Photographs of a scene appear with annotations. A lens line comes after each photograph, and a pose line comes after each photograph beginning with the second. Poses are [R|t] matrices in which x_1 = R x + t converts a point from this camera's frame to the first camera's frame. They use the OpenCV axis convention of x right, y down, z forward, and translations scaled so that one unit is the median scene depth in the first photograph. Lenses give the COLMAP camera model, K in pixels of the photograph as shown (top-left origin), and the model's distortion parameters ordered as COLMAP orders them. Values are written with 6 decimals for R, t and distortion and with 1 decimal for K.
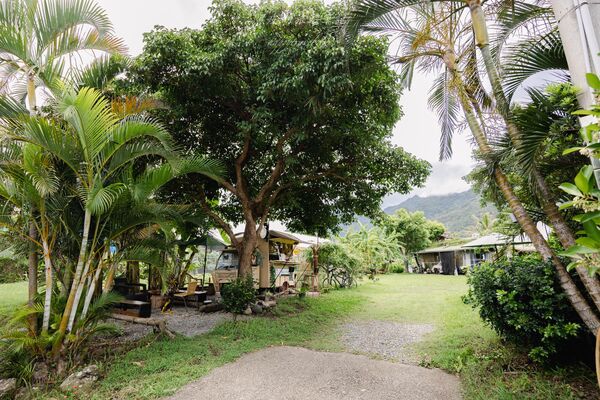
lens RADIAL K [[308.8, 0, 301.7], [0, 308.8, 200.3], [0, 0, 1]] dist [-0.000077, 0.000002]
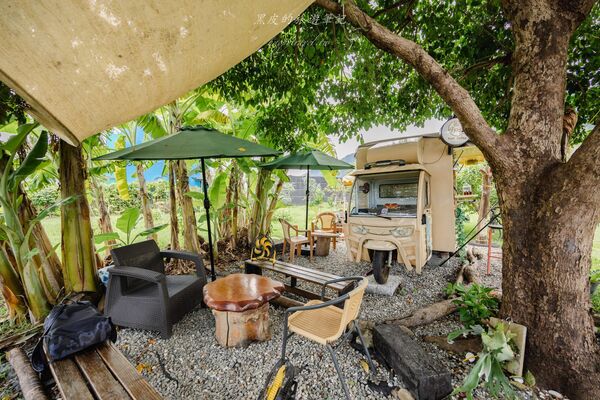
lens RADIAL K [[240.8, 0, 299.3], [0, 240.8, 201.4], [0, 0, 1]] dist [-0.002400, 0.000013]
pose [[0.989390, 0.002519, -0.145260, -0.270317], [0.031206, 0.972828, 0.229416, 0.110099], [0.141890, -0.231515, 0.962428, 0.593280]]
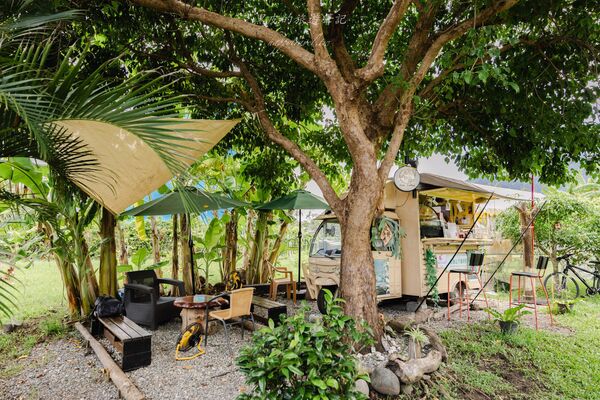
lens RADIAL K [[399.9, 0, 300.4], [0, 399.9, 198.2], [0, 0, 1]] dist [0.002114, 0.000921]
pose [[0.915503, -0.032471, -0.400999, -0.028037], [0.079413, 0.991712, 0.100999, 0.058371], [0.394396, -0.124309, 0.910494, 0.374624]]
